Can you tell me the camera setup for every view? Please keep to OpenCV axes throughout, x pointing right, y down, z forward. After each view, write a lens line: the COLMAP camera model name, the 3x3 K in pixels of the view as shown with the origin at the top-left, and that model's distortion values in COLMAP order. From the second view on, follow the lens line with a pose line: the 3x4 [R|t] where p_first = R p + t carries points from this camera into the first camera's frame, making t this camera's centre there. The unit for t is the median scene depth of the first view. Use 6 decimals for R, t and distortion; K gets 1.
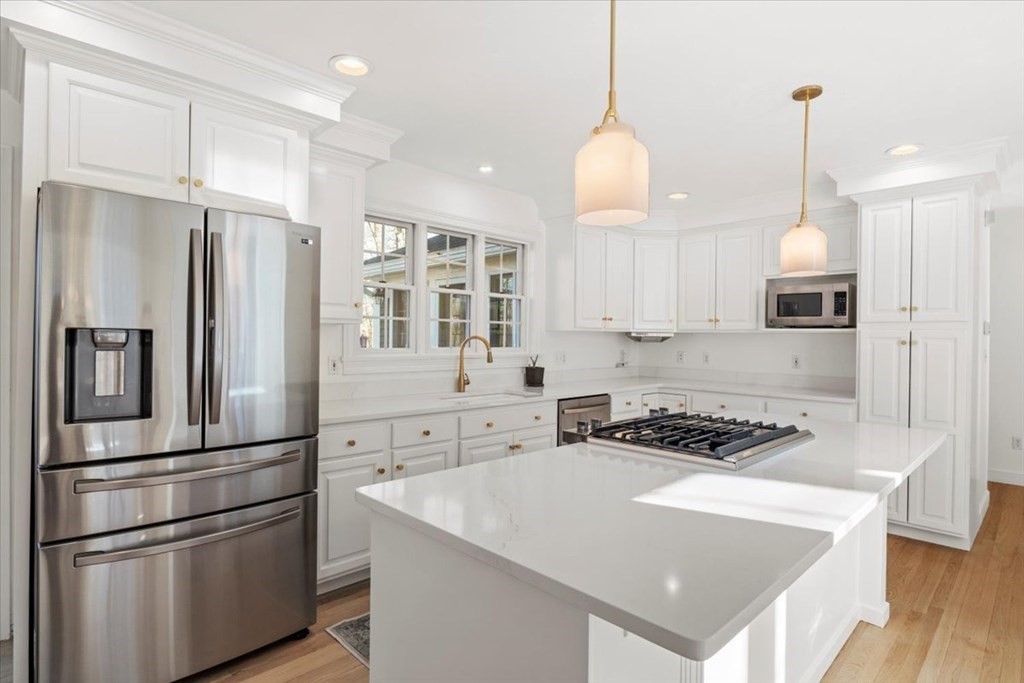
lens RADIAL K [[528.9, 0, 513.6], [0, 528.9, 337.3], [0, 0, 1]] dist [-0.000914, -0.000102]
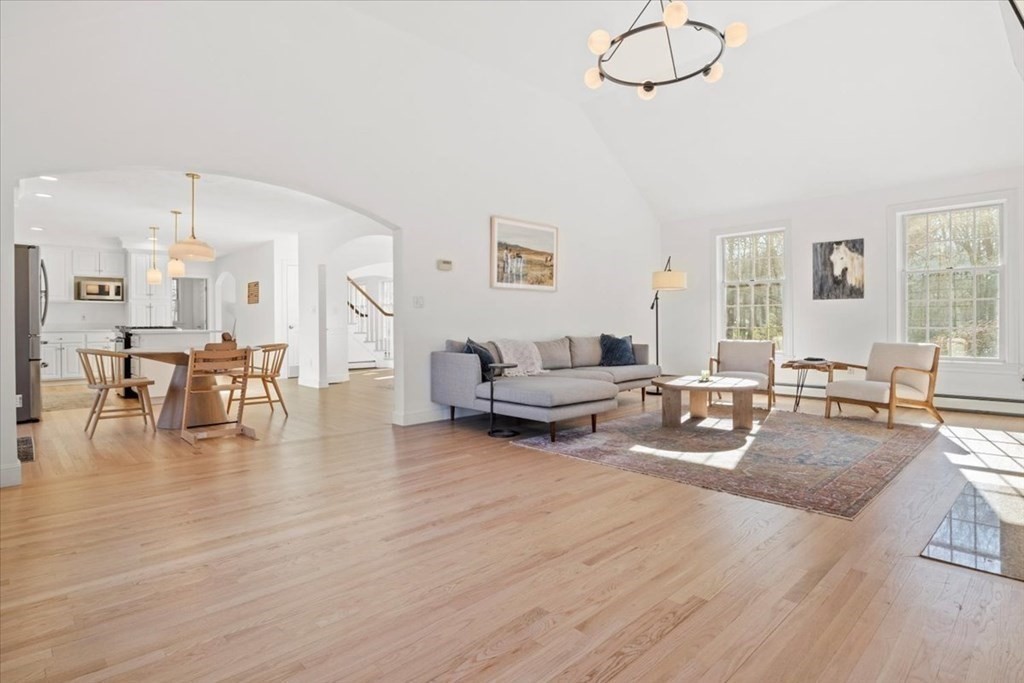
lens RADIAL K [[528.9, 0, 512.8], [0, 528.9, 333.5], [0, 0, 1]] dist [-0.000914, -0.000102]
pose [[0.006933, -0.030406, 0.999514, -1.770701], [0.001603, 0.999537, 0.030396, 0.059067], [-0.999975, 0.001391, 0.006979, -0.804221]]
